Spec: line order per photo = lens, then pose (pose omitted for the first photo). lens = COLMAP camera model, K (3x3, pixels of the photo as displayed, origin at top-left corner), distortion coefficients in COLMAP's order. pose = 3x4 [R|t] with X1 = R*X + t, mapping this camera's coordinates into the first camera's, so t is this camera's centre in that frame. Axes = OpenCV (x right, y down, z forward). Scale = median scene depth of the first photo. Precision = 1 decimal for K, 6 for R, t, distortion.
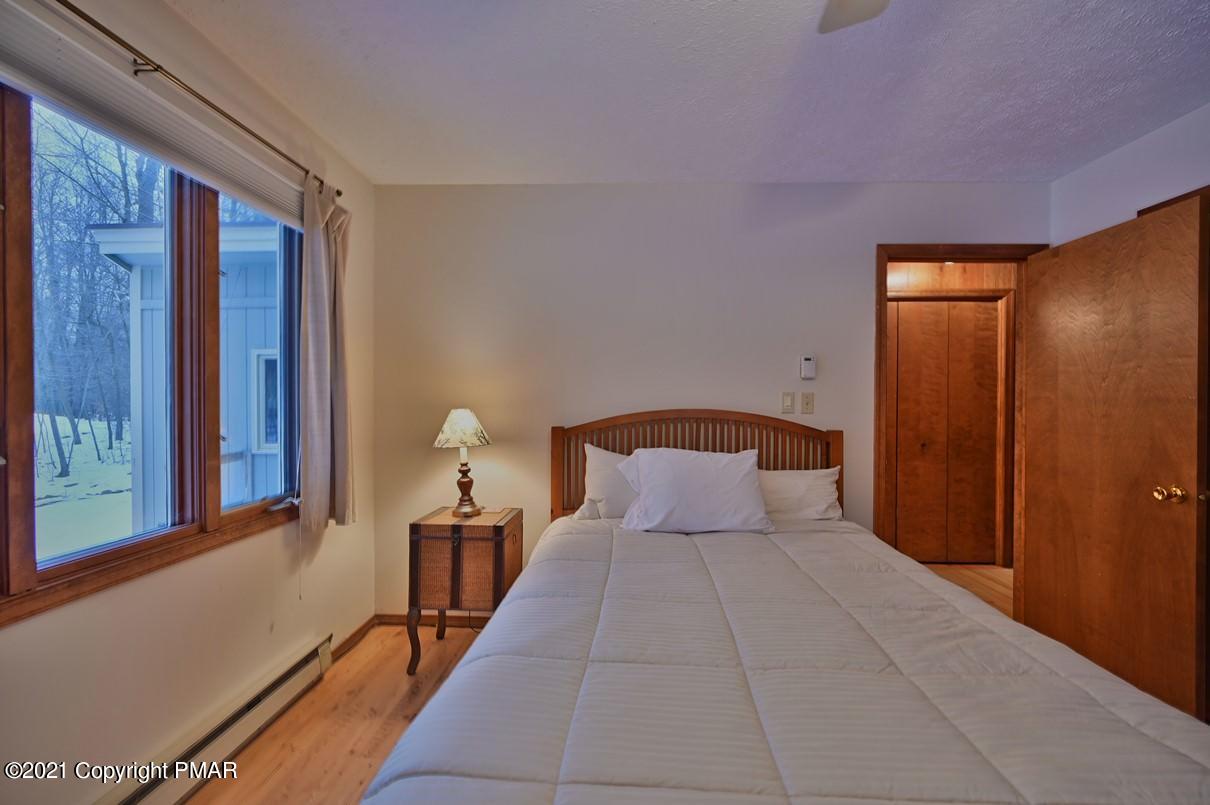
lens RADIAL K [[478.4, 0, 610.0], [0, 478.4, 400.1], [0, 0, 1]] dist [-0.001805, -0.000398]
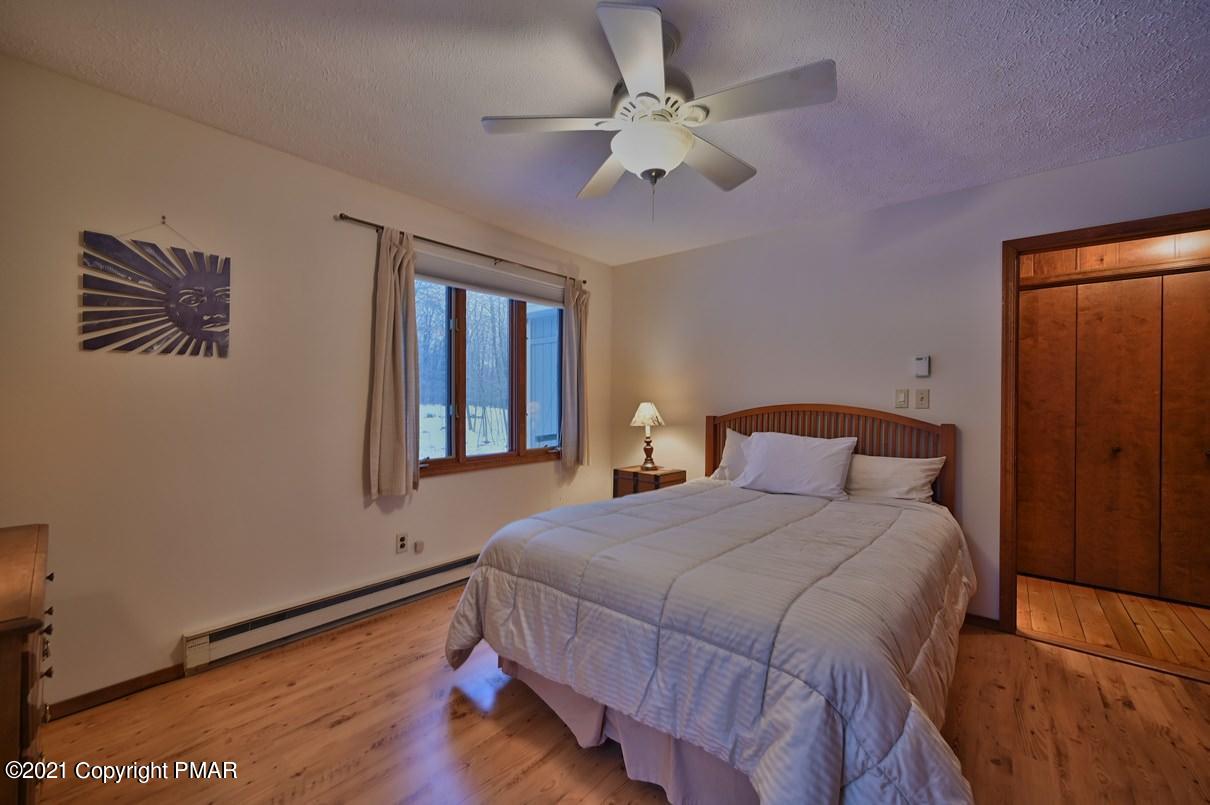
lens RADIAL K [[478.4, 0, 605.1], [0, 478.4, 398.5], [0, 0, 1]] dist [-0.001805, -0.000398]
pose [[0.785390, -0.002576, -0.618996, 0.570936], [-0.001321, 0.999982, -0.005838, 0.013836], [0.619000, 0.005403, 0.785373, -0.341813]]
